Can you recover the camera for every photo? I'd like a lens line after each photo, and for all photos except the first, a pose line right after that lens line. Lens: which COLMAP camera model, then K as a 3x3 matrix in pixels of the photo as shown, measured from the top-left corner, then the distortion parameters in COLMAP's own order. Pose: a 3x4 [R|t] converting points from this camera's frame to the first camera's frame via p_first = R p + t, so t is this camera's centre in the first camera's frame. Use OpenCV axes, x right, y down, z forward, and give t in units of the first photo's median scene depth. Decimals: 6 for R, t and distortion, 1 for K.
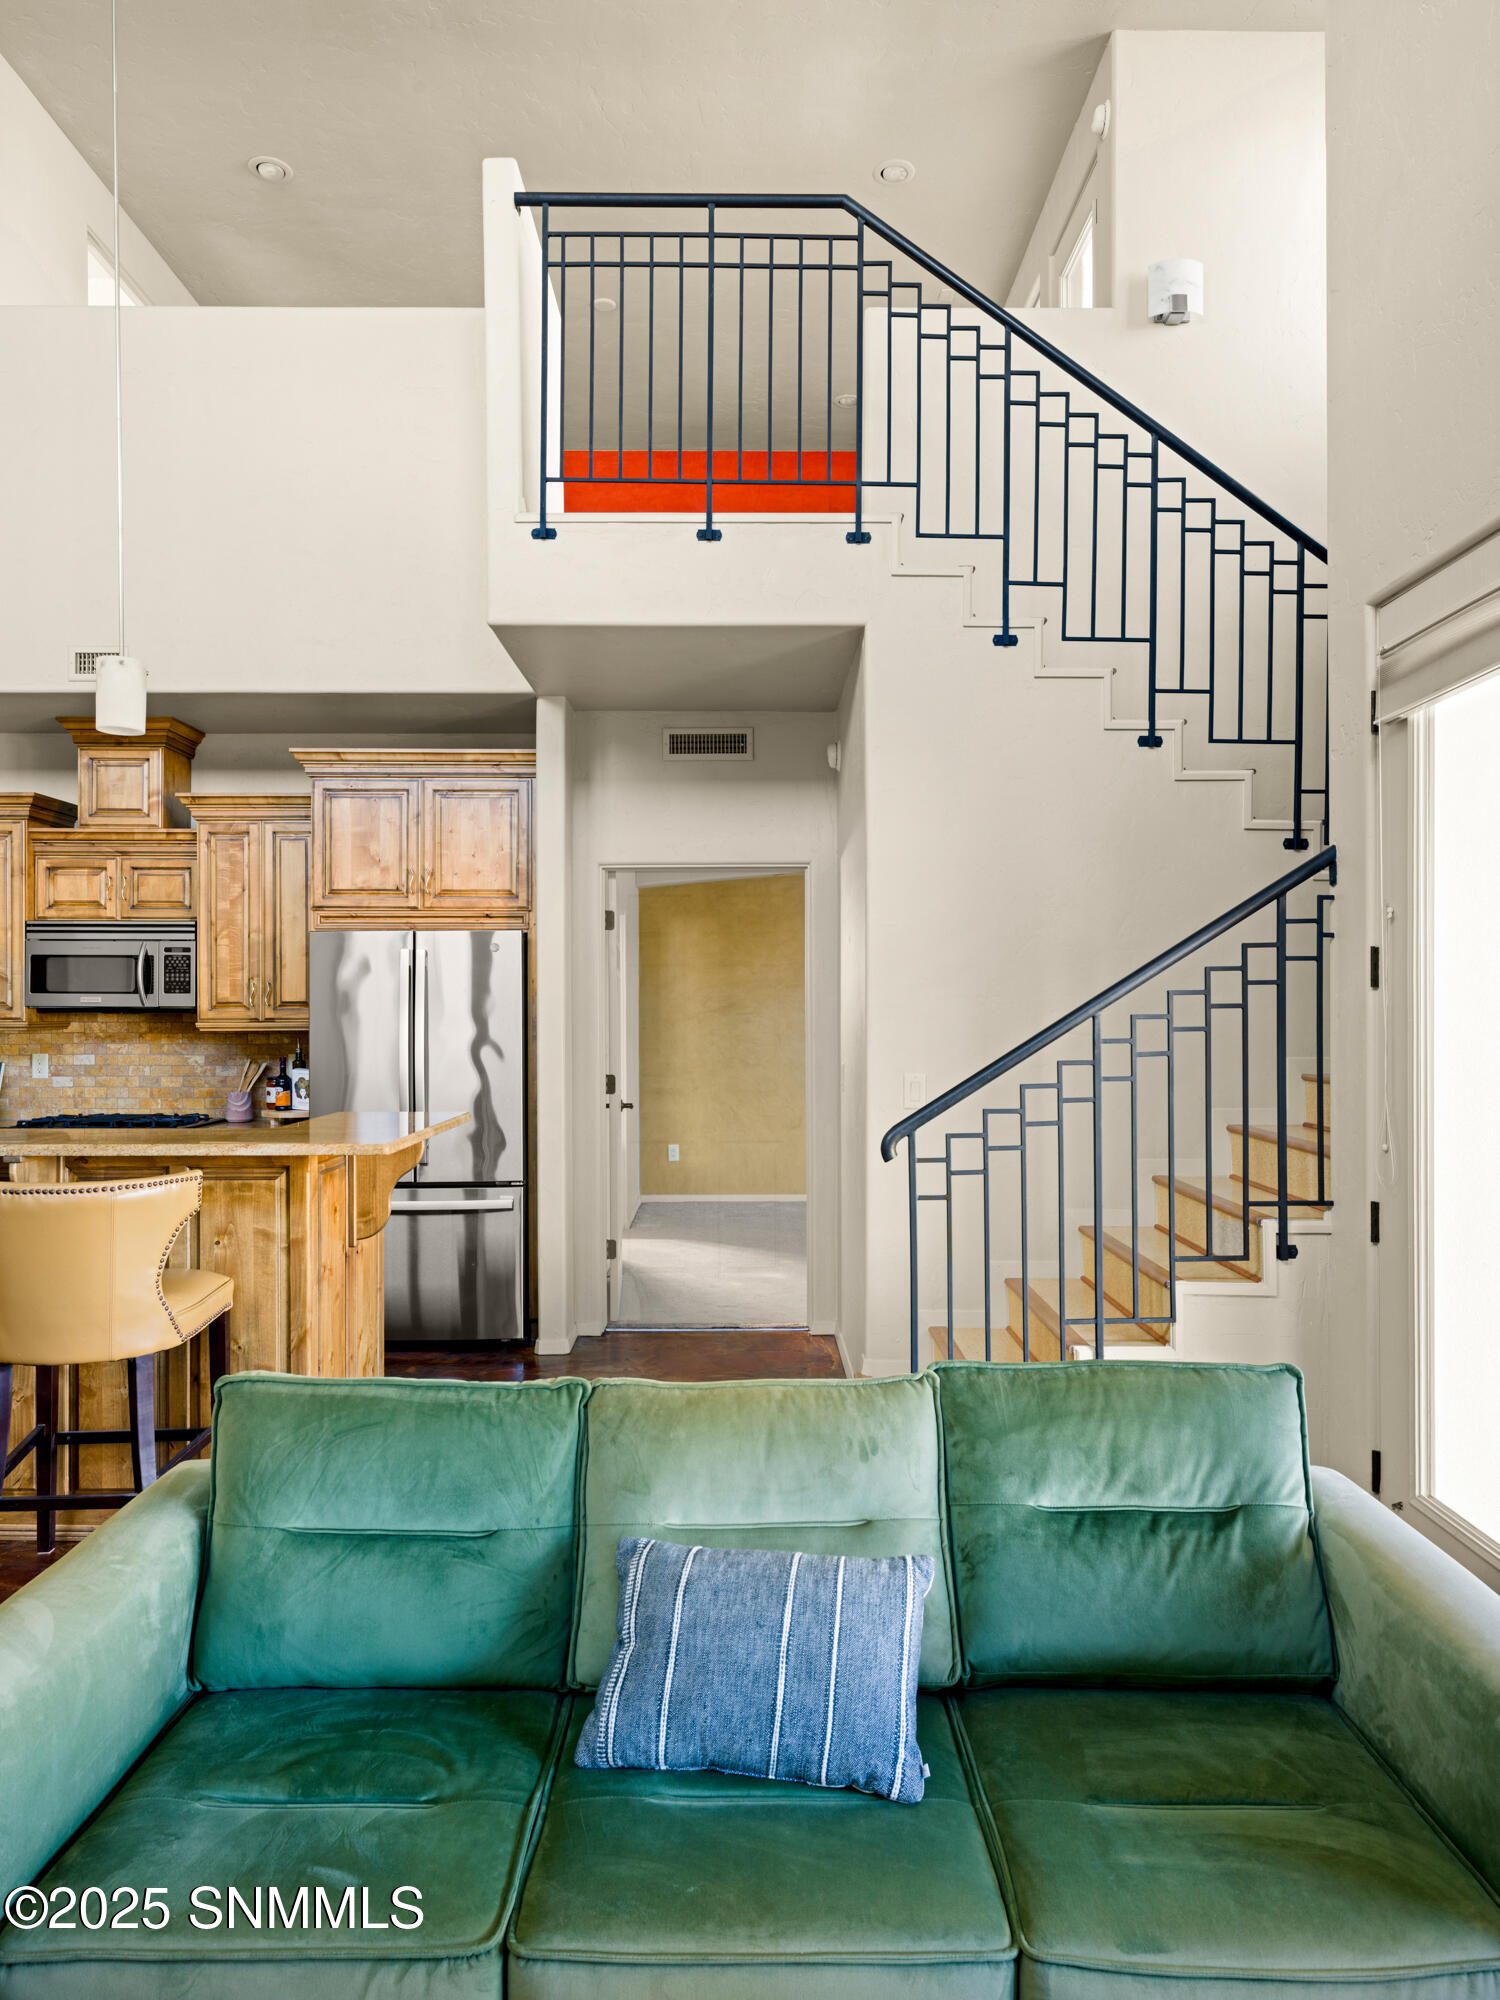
lens RADIAL K [[1286.4, 0, 752.0], [0, 1286.4, 998.4], [0, 0, 1]] dist [-0.000390, -0.004097]
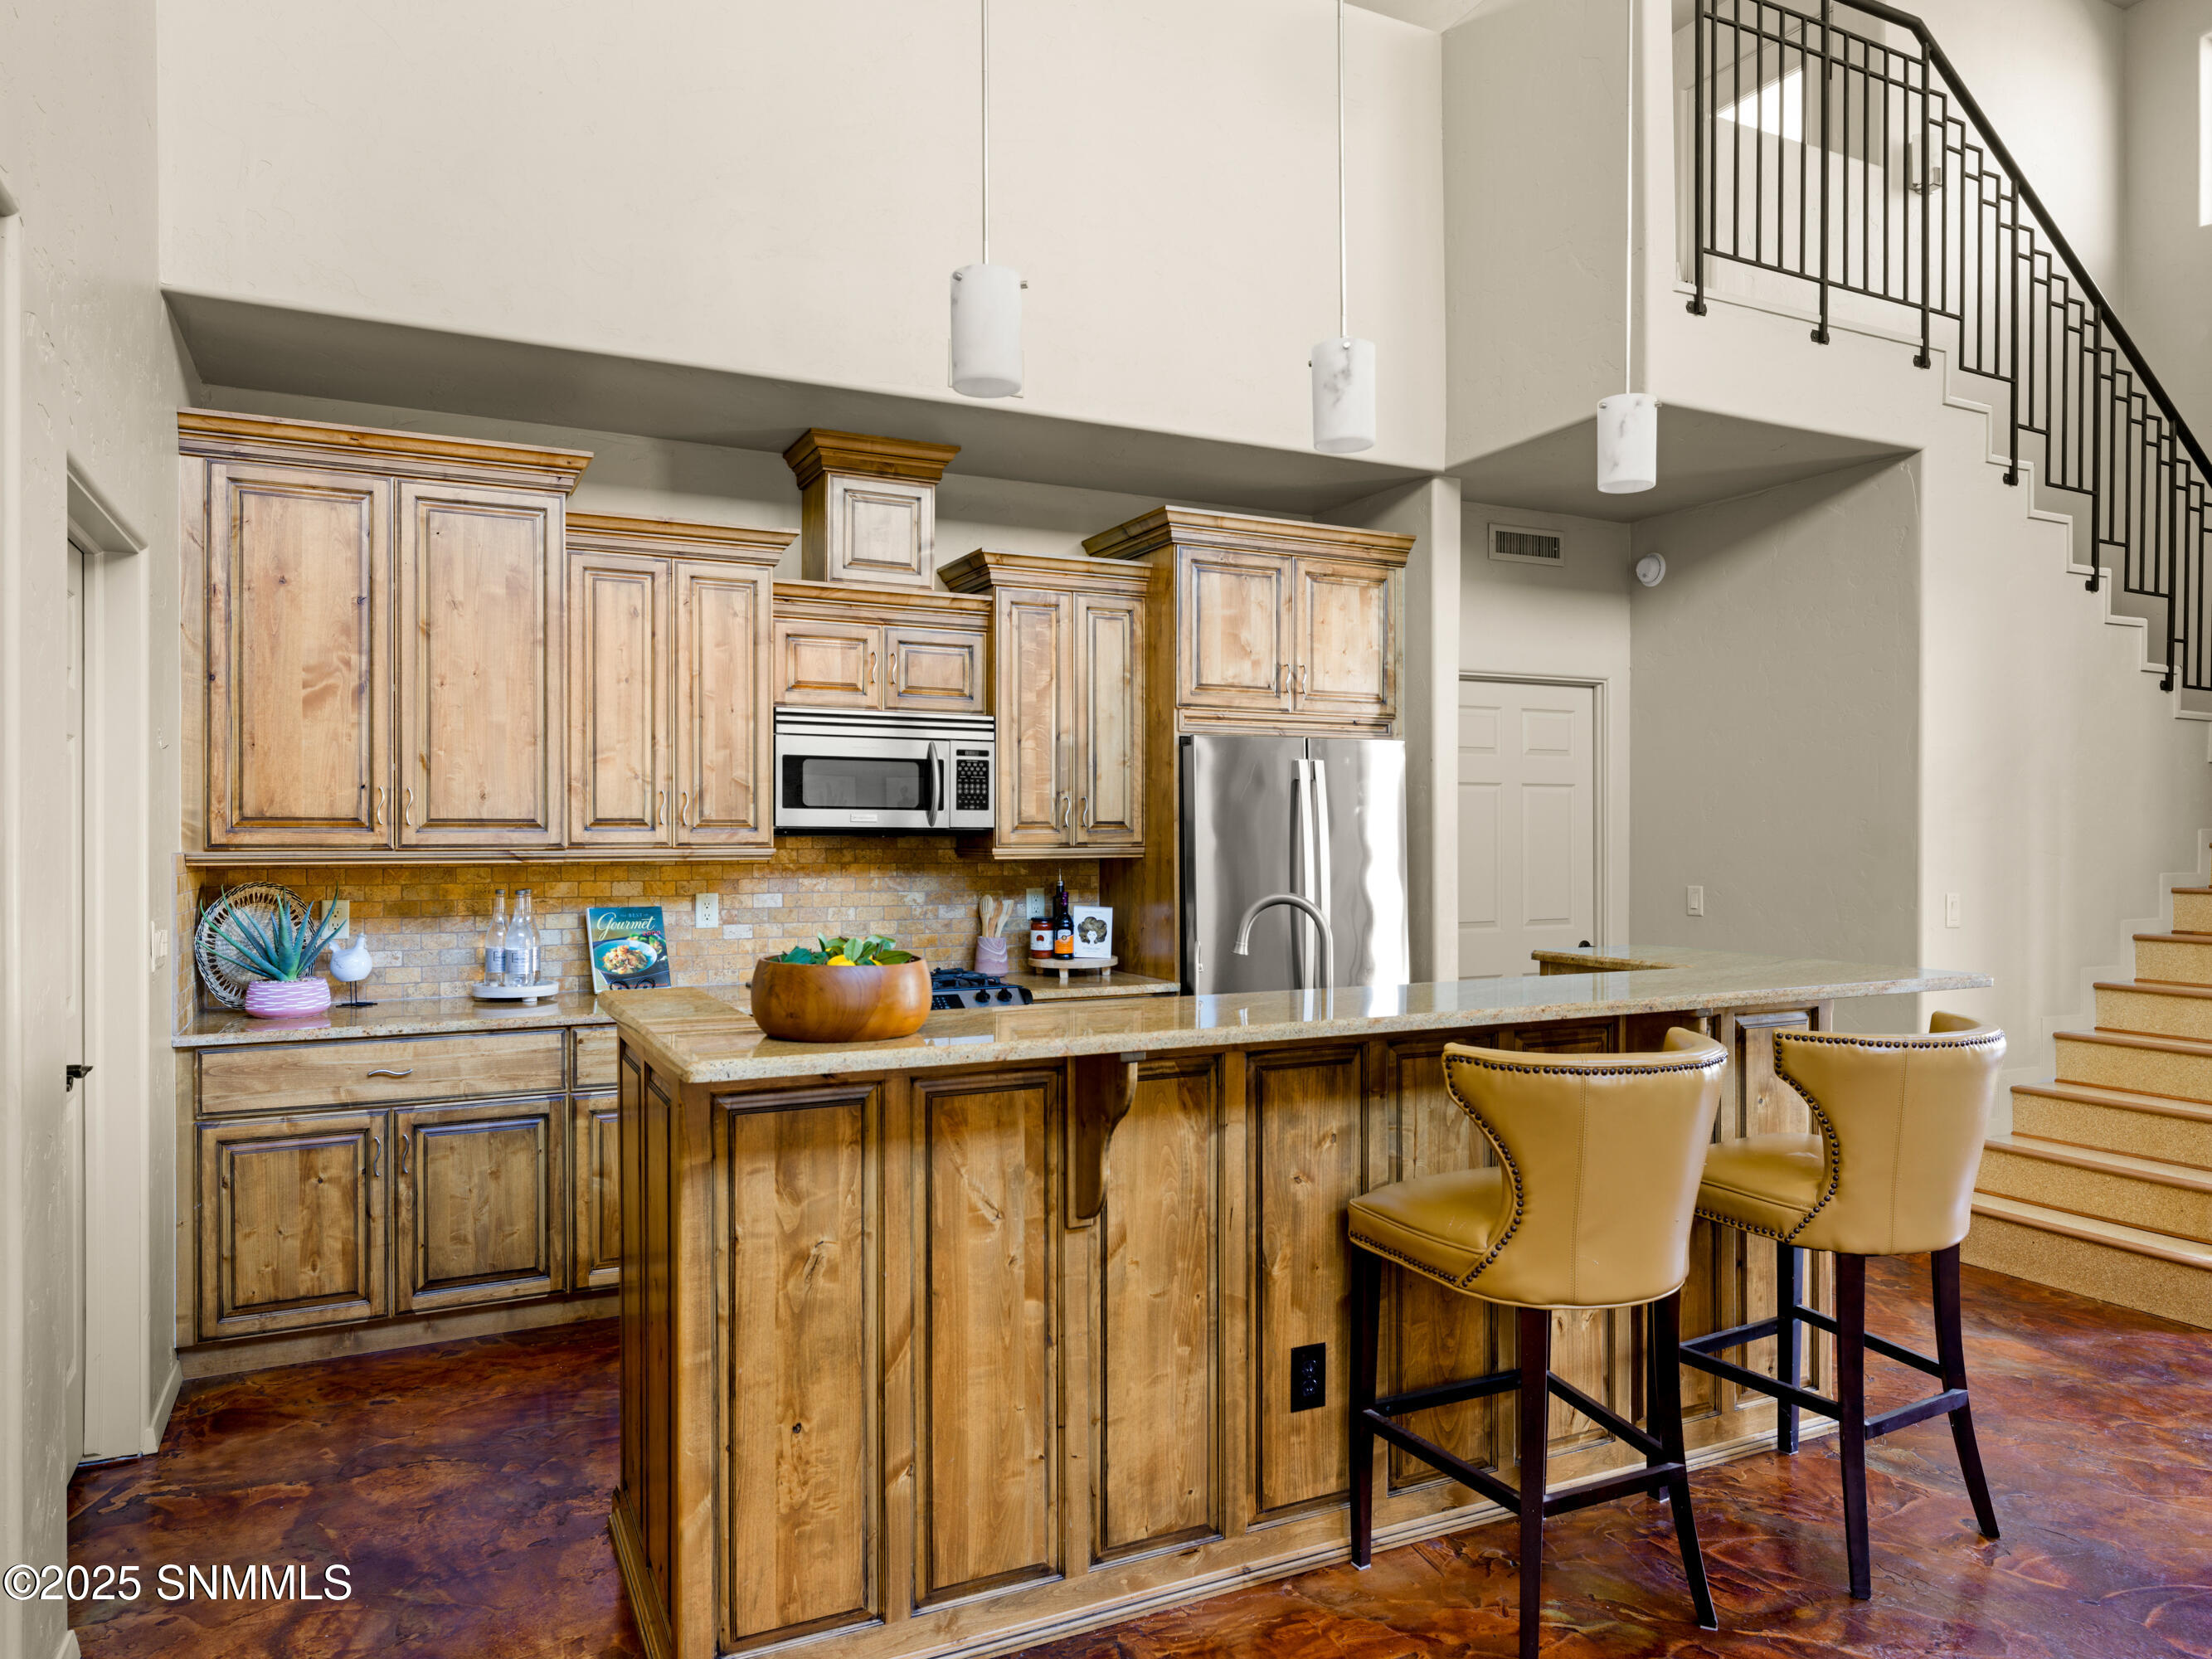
lens RADIAL K [[1422.9, 0, 1099.6], [0, 1422.9, 837.6], [0, 0, 1]] dist [-0.000390, -0.004097]
pose [[0.901577, 0.000236, 0.432620, -0.743784], [-0.003430, 0.999972, 0.006602, 0.006543], [-0.432606, -0.007436, 0.901552, 0.206545]]
